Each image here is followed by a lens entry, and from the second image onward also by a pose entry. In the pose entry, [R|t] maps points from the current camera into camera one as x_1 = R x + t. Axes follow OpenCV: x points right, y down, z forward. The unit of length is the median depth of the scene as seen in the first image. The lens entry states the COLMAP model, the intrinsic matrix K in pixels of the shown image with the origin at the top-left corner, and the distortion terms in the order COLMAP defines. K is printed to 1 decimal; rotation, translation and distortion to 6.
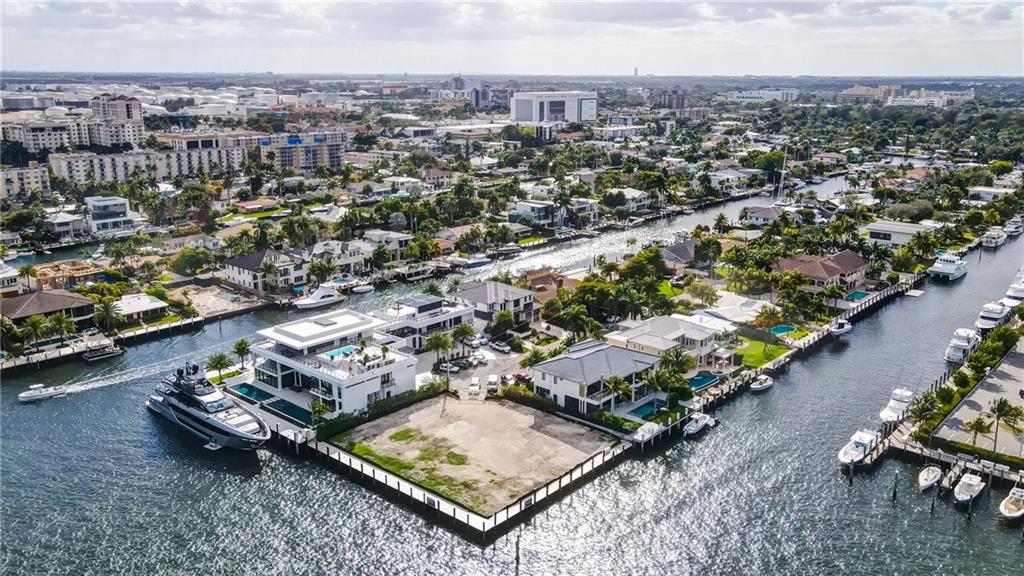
lens RADIAL K [[817.1, 0, 527.4], [0, 817.1, 291.4], [0, 0, 1]] dist [0.001930, 0.016733]
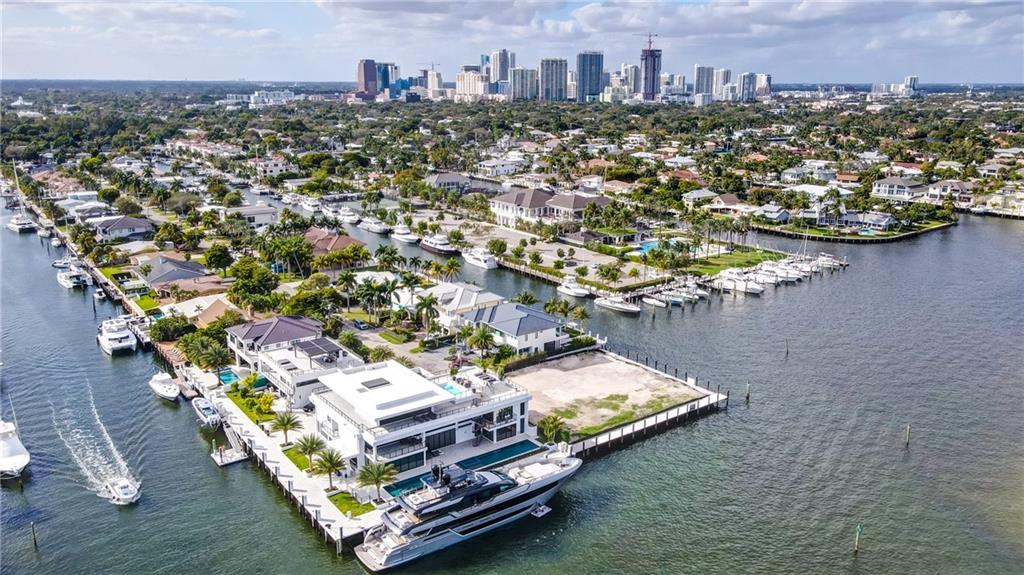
lens RADIAL K [[775.4, 0, 538.2], [0, 775.4, 287.3], [0, 0, 1]] dist [-0.001416, 0.085324]
pose [[0.195673, -0.257052, 0.946381, -0.873564], [0.239894, 0.948263, 0.207963, -0.166511], [-0.950875, 0.186339, 0.247215, 0.592645]]
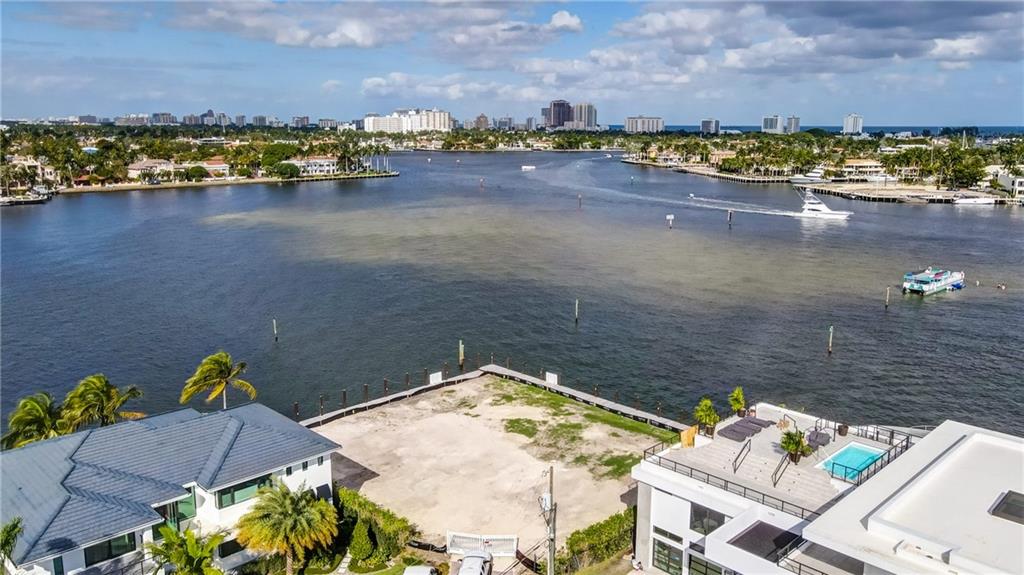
lens RADIAL K [[816.9, 0, 518.8], [0, 816.9, 285.8], [0, 0, 1]] dist [0.020853, 0.001381]
pose [[-0.996676, -0.022197, 0.078387, -0.098378], [0.015670, 0.891971, 0.451821, -0.135324], [-0.079948, 0.451547, -0.888658, 1.133008]]
